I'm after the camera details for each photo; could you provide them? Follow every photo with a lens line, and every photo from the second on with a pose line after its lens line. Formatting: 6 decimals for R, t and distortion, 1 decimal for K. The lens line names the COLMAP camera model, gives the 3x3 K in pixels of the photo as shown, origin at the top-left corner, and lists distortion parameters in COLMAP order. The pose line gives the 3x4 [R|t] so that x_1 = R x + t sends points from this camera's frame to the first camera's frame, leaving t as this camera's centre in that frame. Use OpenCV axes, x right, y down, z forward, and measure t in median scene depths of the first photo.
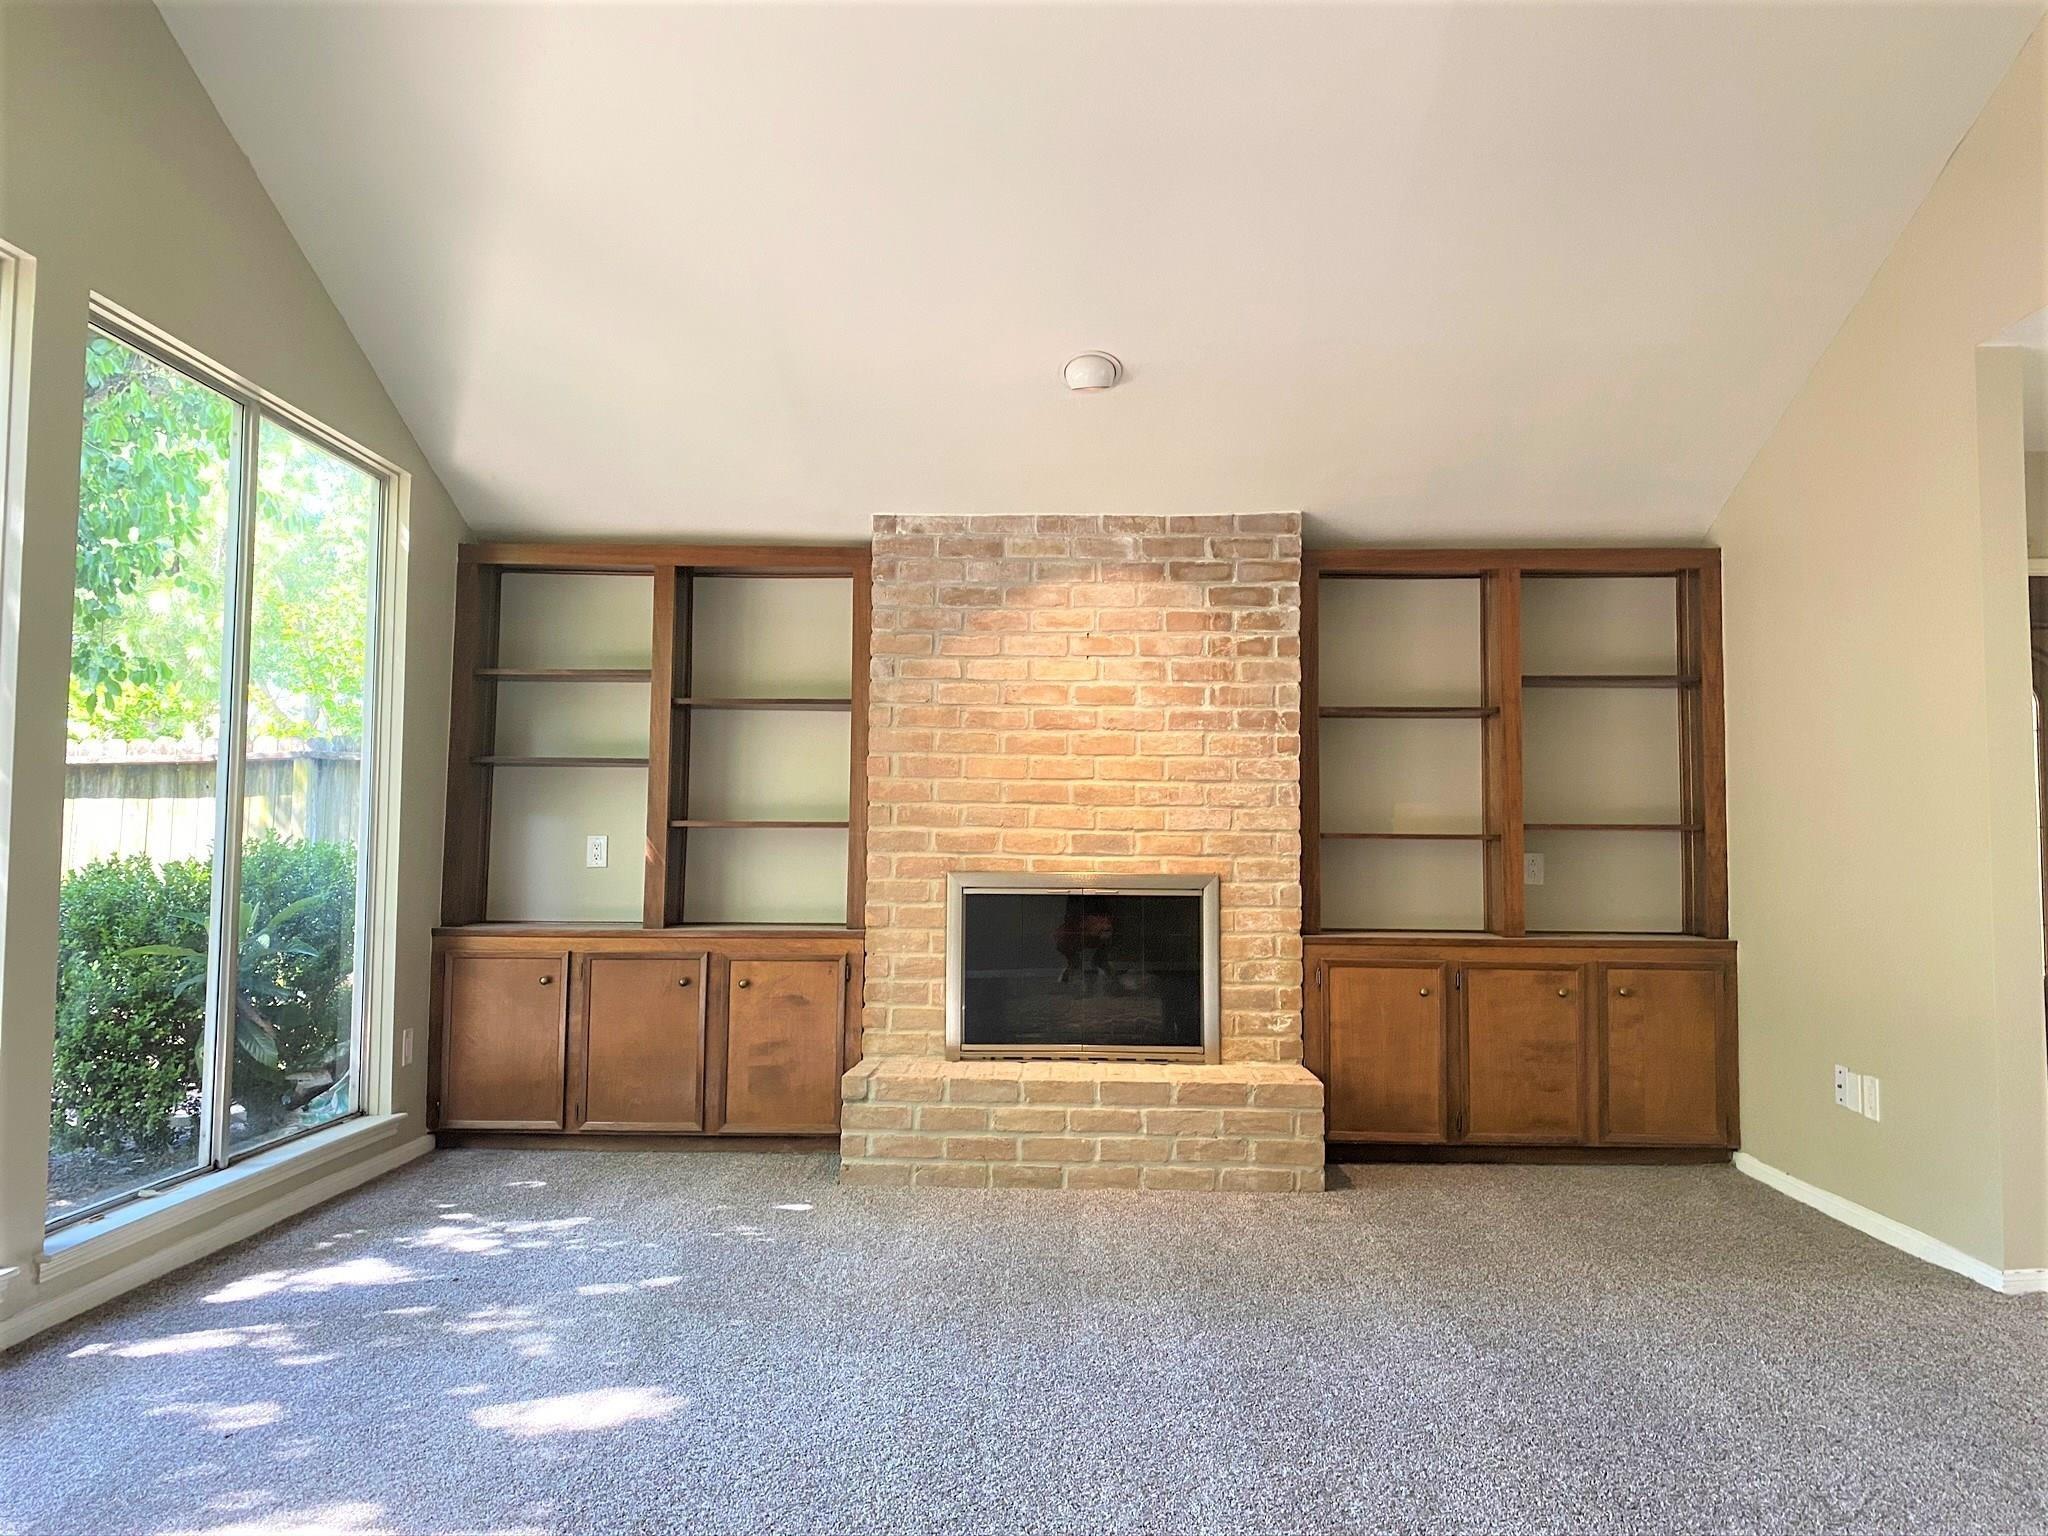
lens RADIAL K [[1549.8, 0, 880.5], [0, 1549.8, 727.5], [0, 0, 1]] dist [0.045752, -0.051295]
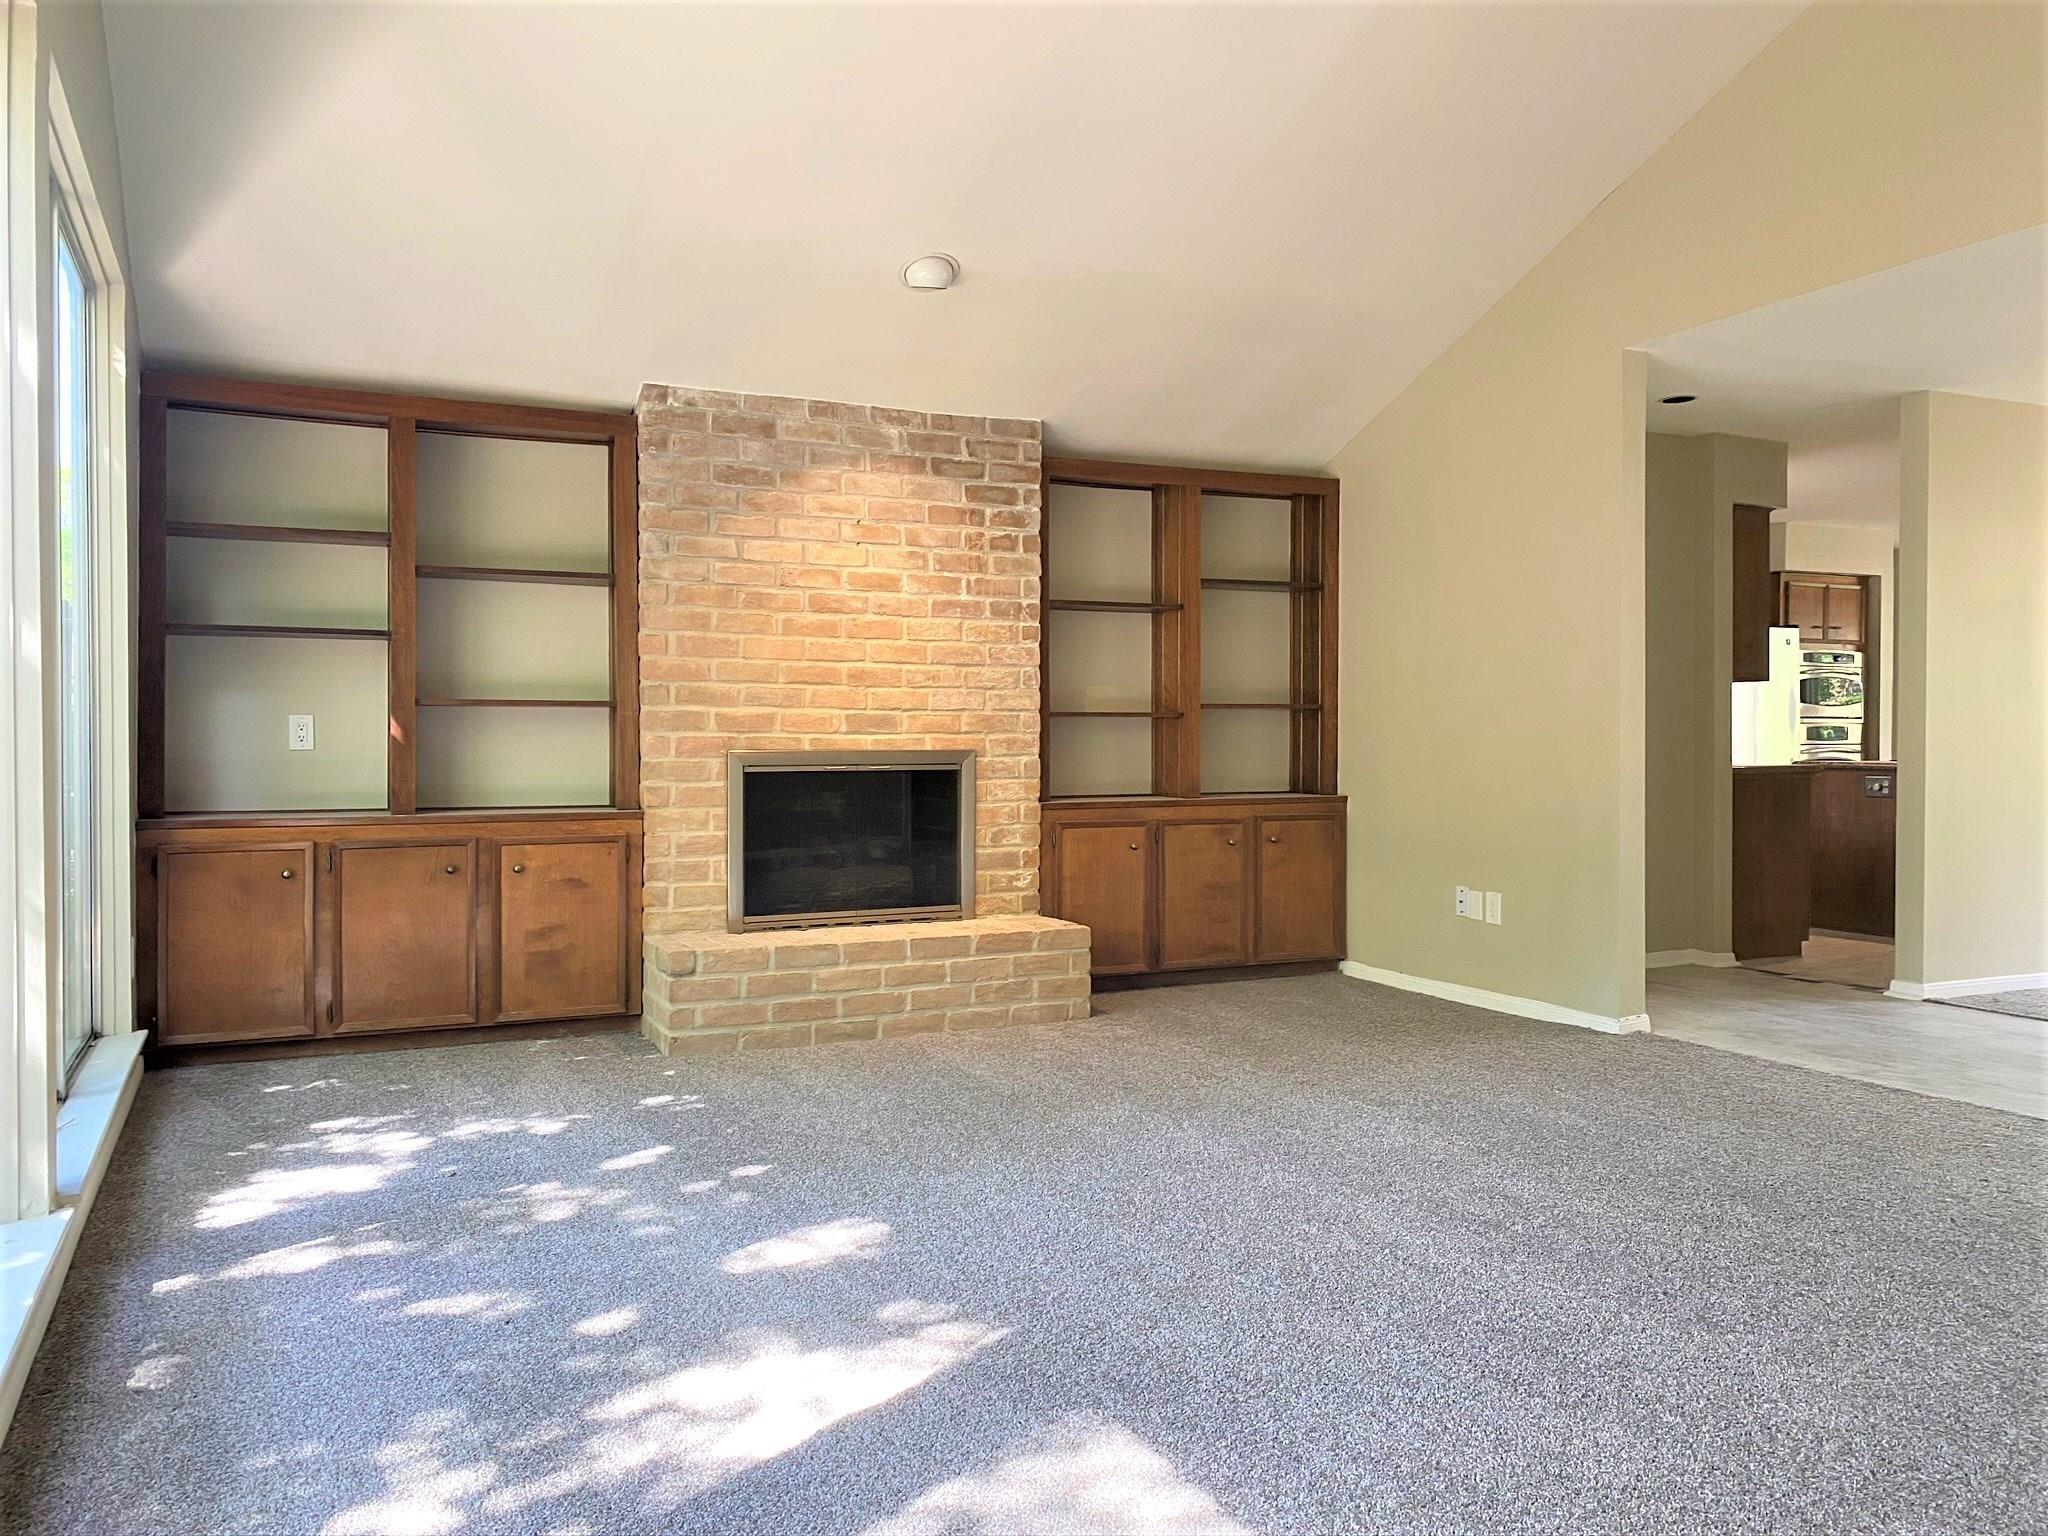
lens RADIAL K [[1549.8, 0, 1056.0], [0, 1549.8, 764.5], [0, 0, 1]] dist [0.045752, -0.051295]
pose [[0.887248, -0.015820, 0.461022, -0.234093], [-0.031004, 0.995107, 0.093815, 0.000325], [-0.460250, -0.097530, 0.882416, 0.003697]]
